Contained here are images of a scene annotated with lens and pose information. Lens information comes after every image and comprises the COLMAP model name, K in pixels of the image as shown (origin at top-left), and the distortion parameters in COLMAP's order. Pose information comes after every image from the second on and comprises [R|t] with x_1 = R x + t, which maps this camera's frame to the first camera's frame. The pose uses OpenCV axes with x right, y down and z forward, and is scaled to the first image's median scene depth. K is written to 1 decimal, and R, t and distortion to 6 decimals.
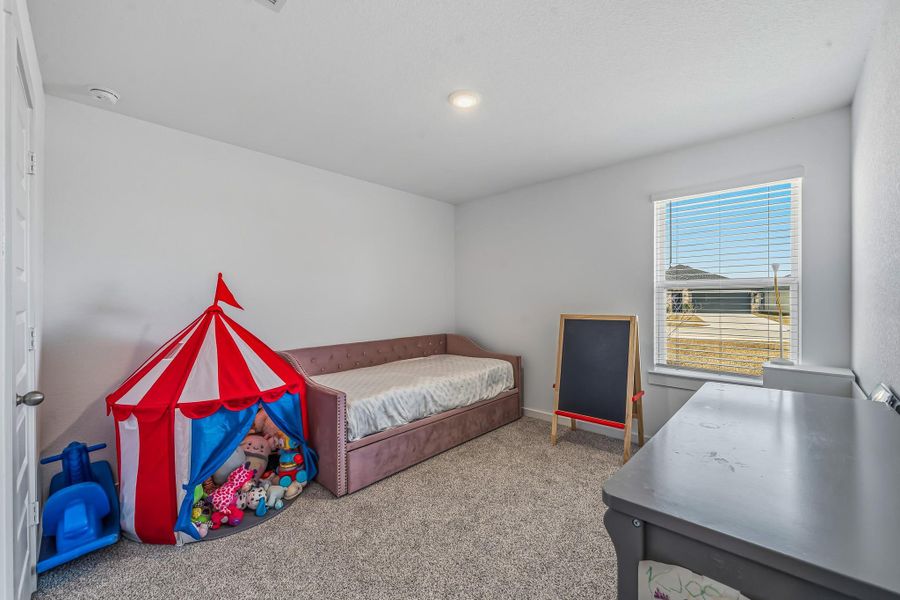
lens RADIAL K [[351.4, 0, 453.7], [0, 351.4, 301.6], [0, 0, 1]] dist [-0.002355, -0.000283]
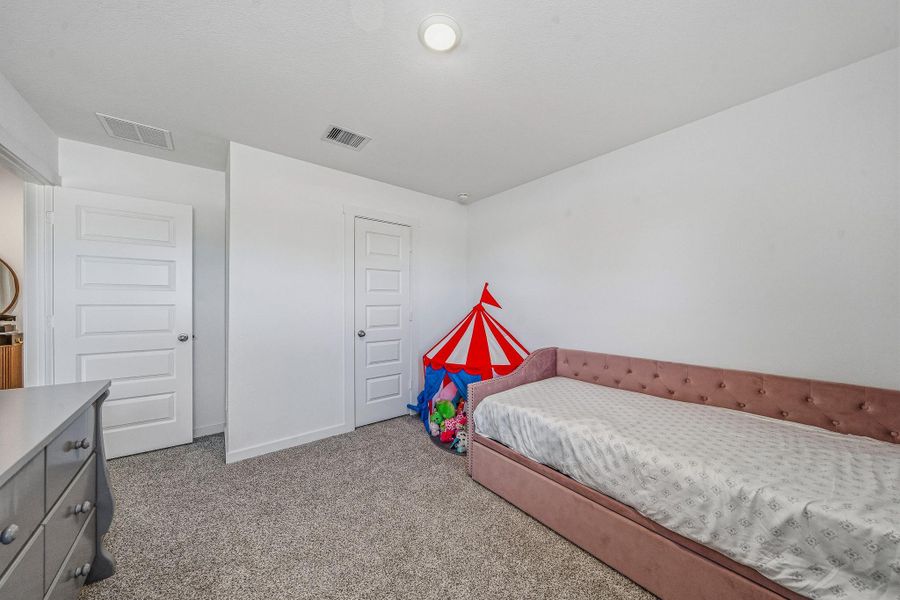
lens RADIAL K [[311.0, 0, 454.0], [0, 311.0, 304.4], [0, 0, 1]] dist [-0.006246, -0.000189]
pose [[-0.148943, 0.002943, -0.988841, 0.522636], [0.001830, 0.999995, 0.002700, 0.003567], [0.988844, -0.001408, -0.148948, 0.863580]]
